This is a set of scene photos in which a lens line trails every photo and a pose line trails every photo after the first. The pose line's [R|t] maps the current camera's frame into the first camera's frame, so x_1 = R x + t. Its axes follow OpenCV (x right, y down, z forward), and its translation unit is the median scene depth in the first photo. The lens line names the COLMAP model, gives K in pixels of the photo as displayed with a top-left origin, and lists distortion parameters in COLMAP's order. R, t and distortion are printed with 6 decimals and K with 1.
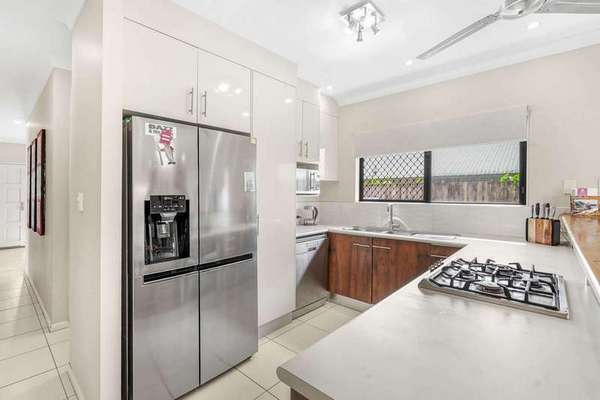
lens RADIAL K [[277.1, 0, 302.2], [0, 277.1, 190.9], [0, 0, 1]] dist [-0.002937, -0.000252]
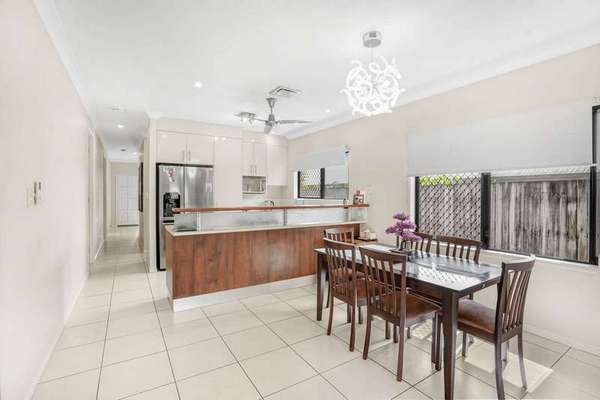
lens RADIAL K [[277.1, 0, 301.1], [0, 277.1, 198.1], [0, 0, 1]] dist [-0.002937, -0.000252]
pose [[0.959889, 0.011642, -0.280140, 0.814070], [-0.006077, 0.999767, 0.020727, 0.003388], [0.280316, -0.018193, 0.959735, -0.683502]]
